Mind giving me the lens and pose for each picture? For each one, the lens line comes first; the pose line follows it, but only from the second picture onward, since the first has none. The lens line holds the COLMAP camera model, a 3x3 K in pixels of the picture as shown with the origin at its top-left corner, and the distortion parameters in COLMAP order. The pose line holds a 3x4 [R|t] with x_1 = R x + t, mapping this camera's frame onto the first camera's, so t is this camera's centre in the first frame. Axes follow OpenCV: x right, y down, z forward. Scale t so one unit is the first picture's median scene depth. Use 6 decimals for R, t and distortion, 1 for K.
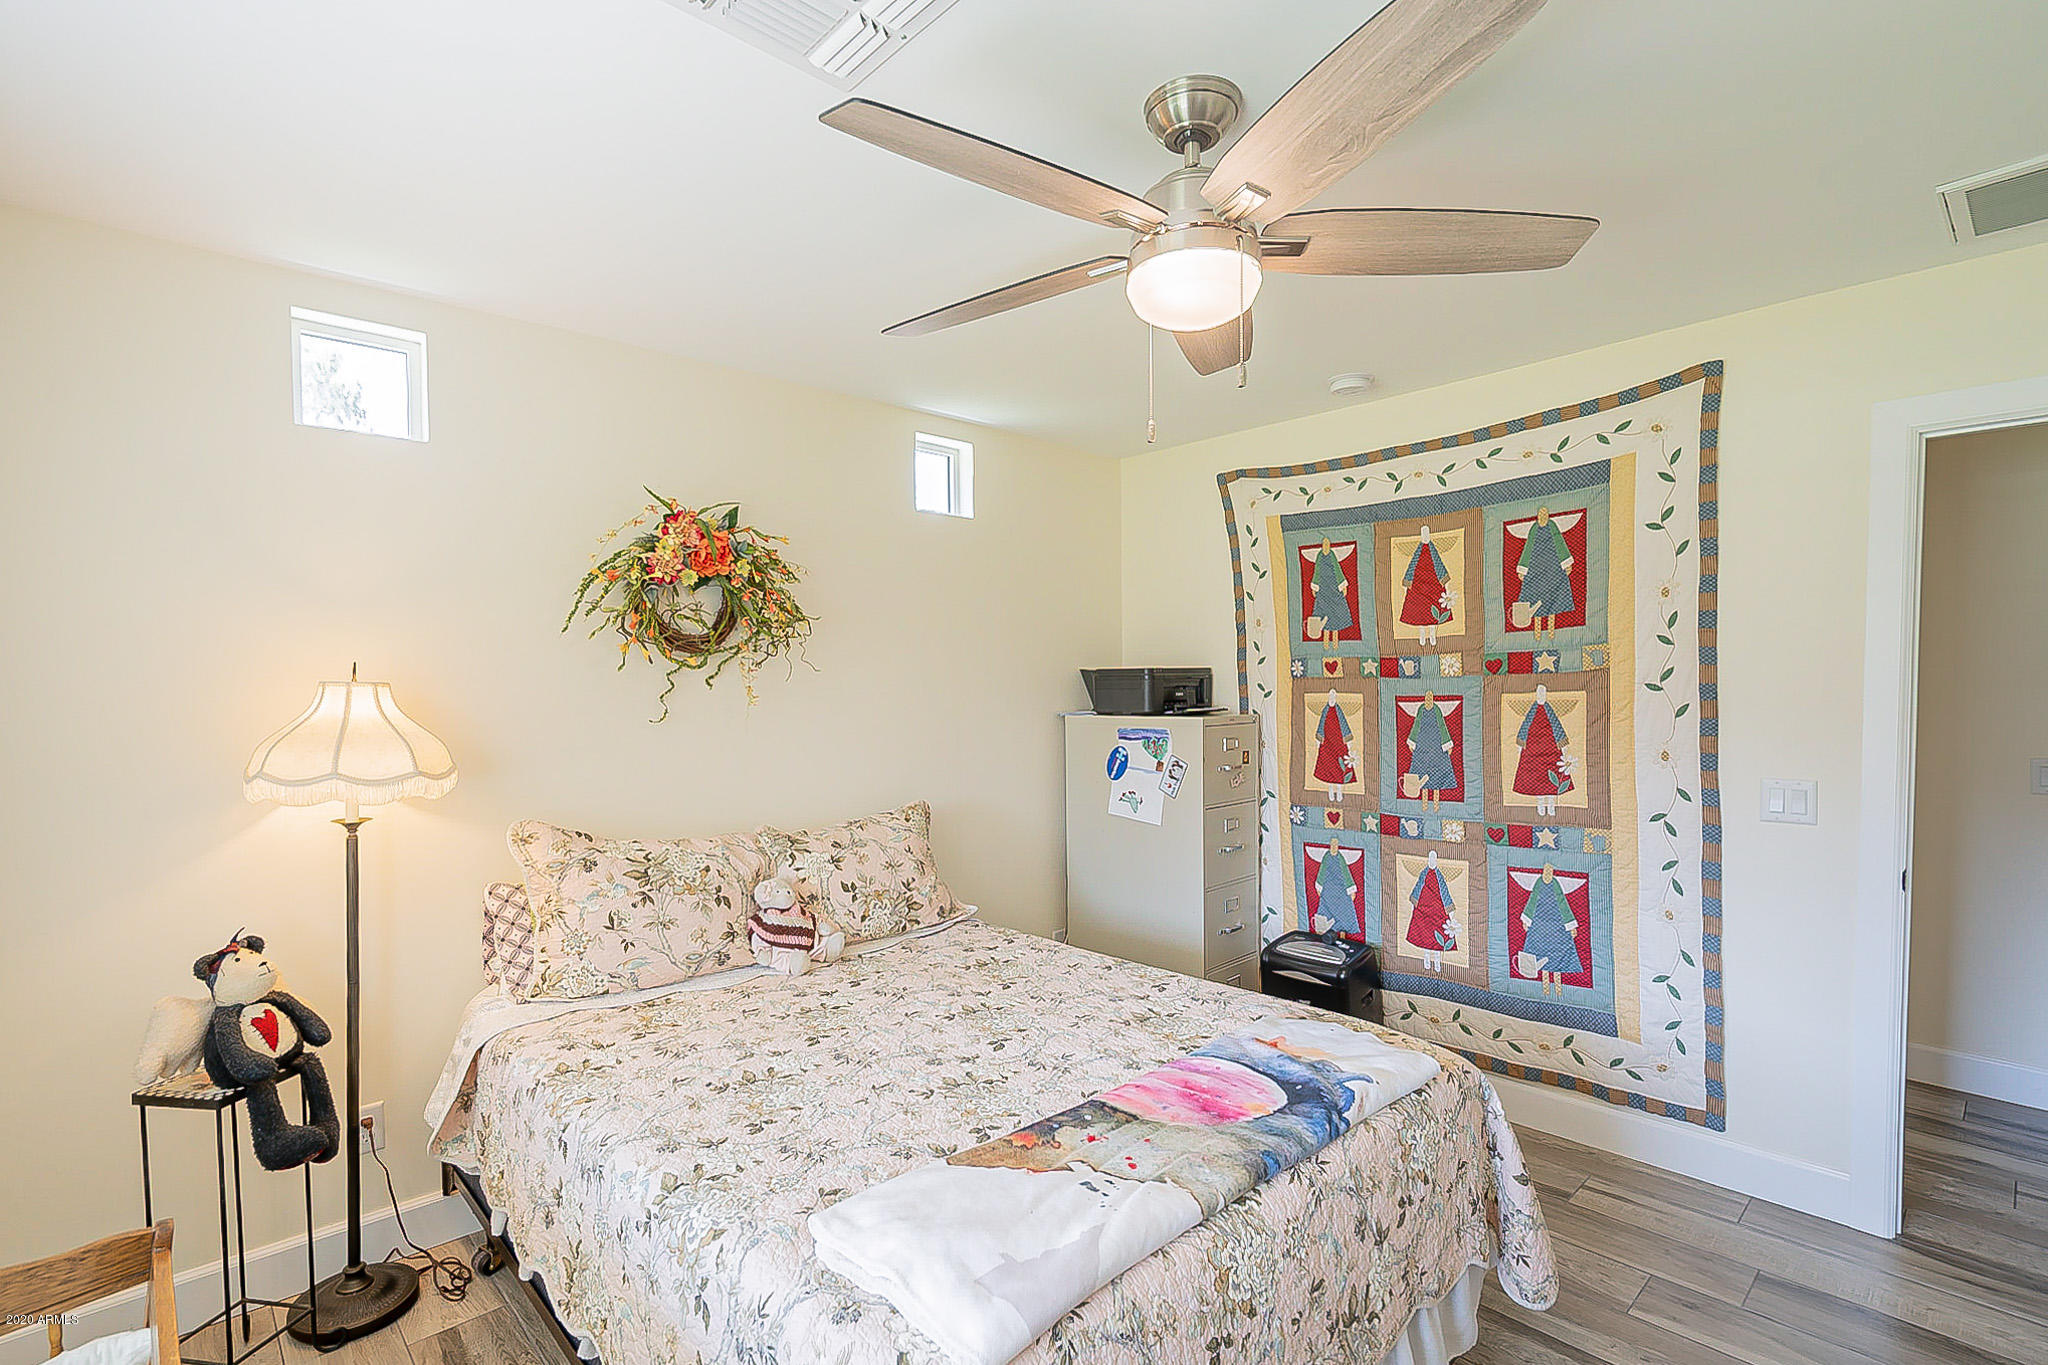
lens RADIAL K [[948.6, 0, 1024.0], [0, 948.6, 682.5], [0, 0, 1]] dist [-0.000375, 0.000296]
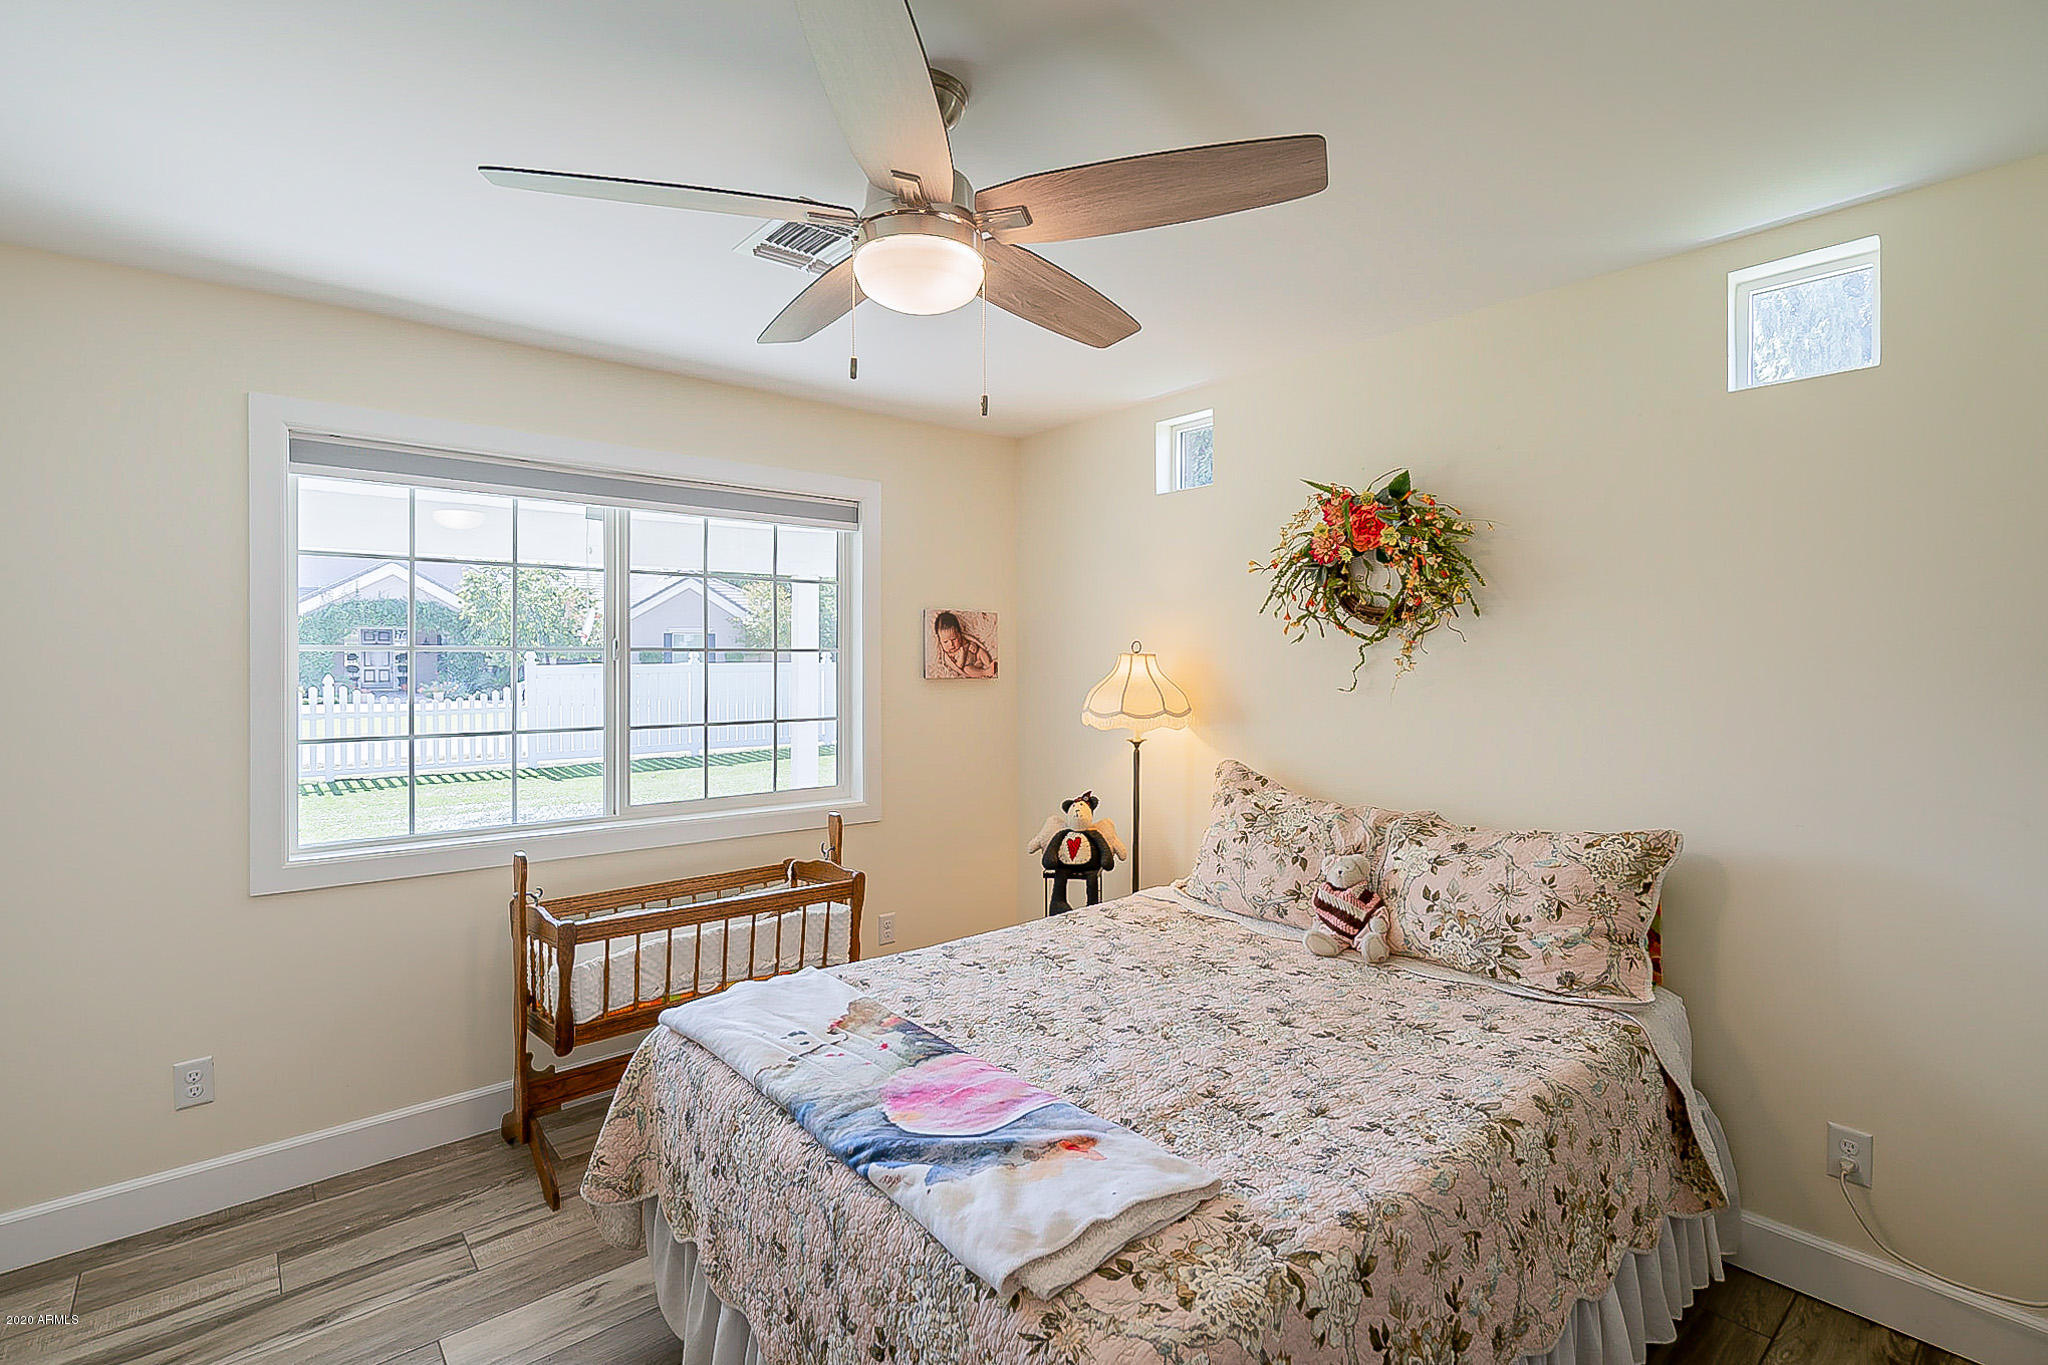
lens RADIAL K [[933.6, 0, 1001.2], [0, 933.6, 672.1], [0, 0, 1]] dist [0.000194, 0.000273]
pose [[-0.049794, 0.025128, -0.998443, 0.775850], [0.006800, 0.999669, 0.024820, -0.007871], [0.998736, -0.005553, -0.049949, 0.770942]]
